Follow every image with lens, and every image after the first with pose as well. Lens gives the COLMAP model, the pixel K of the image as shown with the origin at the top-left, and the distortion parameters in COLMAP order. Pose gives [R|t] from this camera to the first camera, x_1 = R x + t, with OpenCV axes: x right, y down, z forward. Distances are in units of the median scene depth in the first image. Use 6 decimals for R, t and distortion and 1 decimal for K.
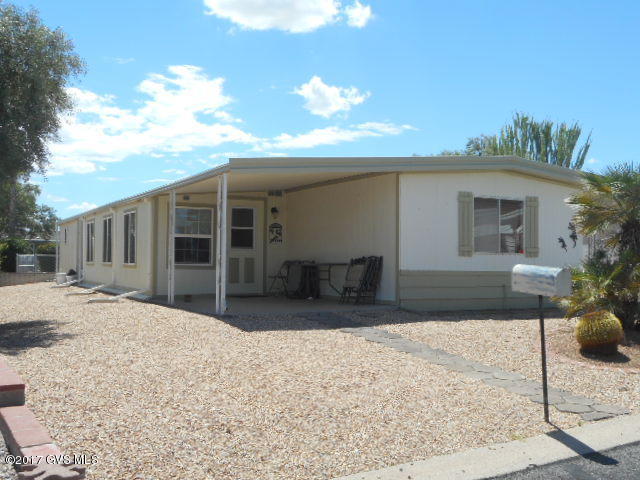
lens RADIAL K [[731.6, 0, 320.0], [0, 731.6, 240.1], [0, 0, 1]] dist [-0.063346, 0.000000]
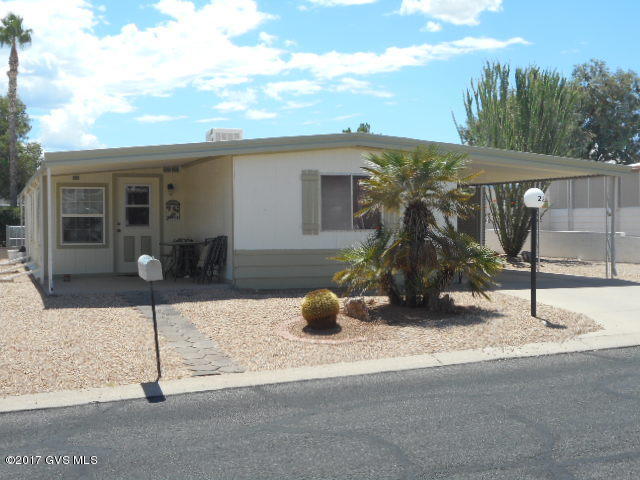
lens RADIAL K [[938.3, 0, 320.3], [0, 938.3, 239.9], [0, 0, 1]] dist [0.007539, 0.000000]
pose [[0.989654, -0.014621, -0.142727, 0.331562], [0.021755, 0.998584, 0.048550, -0.027618], [0.141815, -0.051153, 0.988571, -0.233753]]
